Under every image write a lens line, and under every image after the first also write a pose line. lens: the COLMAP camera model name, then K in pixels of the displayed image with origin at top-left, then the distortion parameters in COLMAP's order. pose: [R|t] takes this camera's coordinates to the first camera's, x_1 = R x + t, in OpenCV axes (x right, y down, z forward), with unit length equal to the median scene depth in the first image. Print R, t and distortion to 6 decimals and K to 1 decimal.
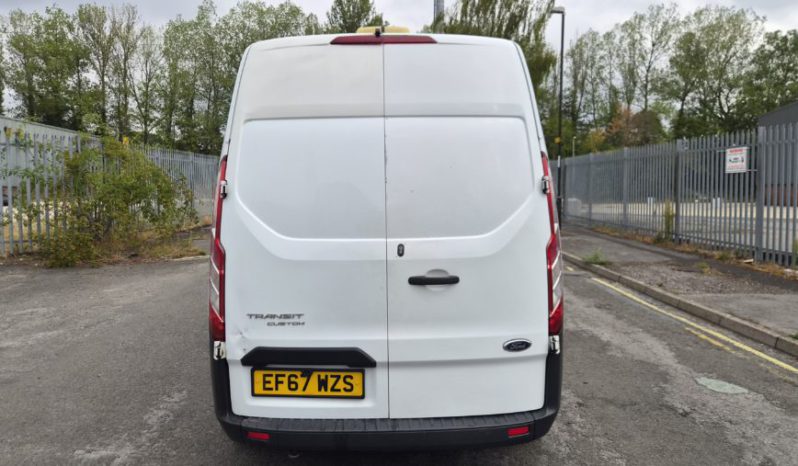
lens RADIAL K [[555.4, 0, 400.3], [0, 555.4, 227.2], [0, 0, 1]] dist [0.048609, -0.002260]
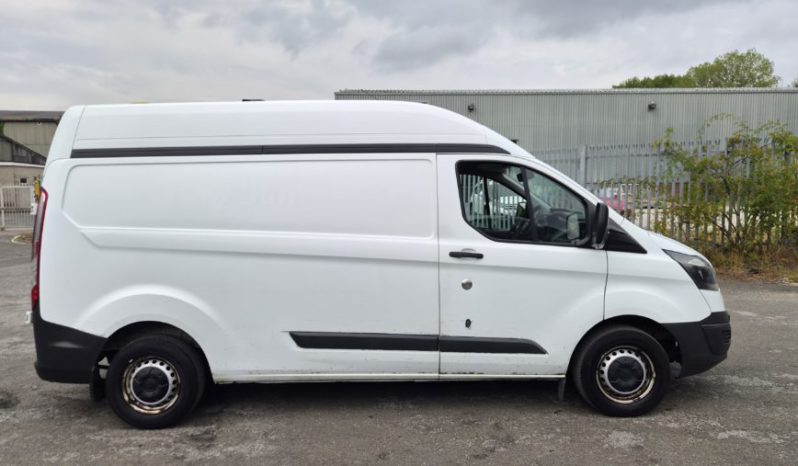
lens RADIAL K [[563.0, 0, 391.1], [0, 563.0, 233.8], [0, 0, 1]] dist [0.035297, -0.005975]
pose [[-0.015549, 0.071474, -0.997321, 1.259564], [-0.055949, 0.995817, 0.072238, -0.124596], [0.998313, 0.056923, -0.011486, 1.411076]]
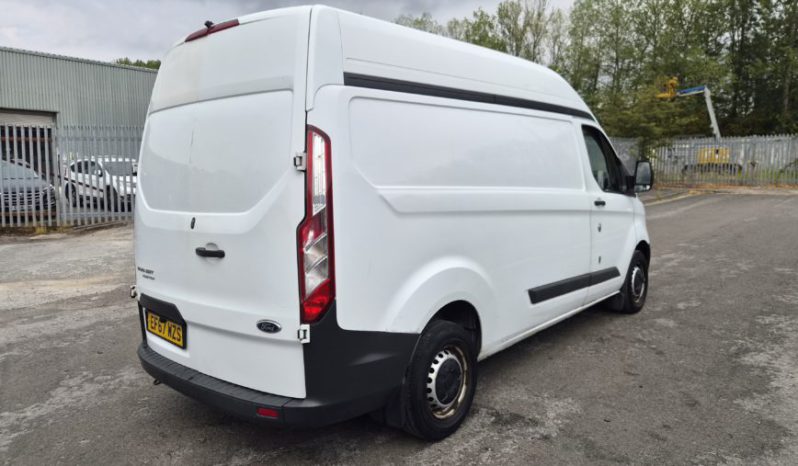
lens RADIAL K [[563.0, 0, 391.1], [0, 563.0, 233.8], [0, 0, 1]] dist [0.035297, -0.005975]
pose [[0.747861, 0.062260, -0.660930, 0.712889], [-0.030324, 0.997757, 0.059677, -0.011350], [0.663163, -0.024588, 0.748071, 0.285486]]
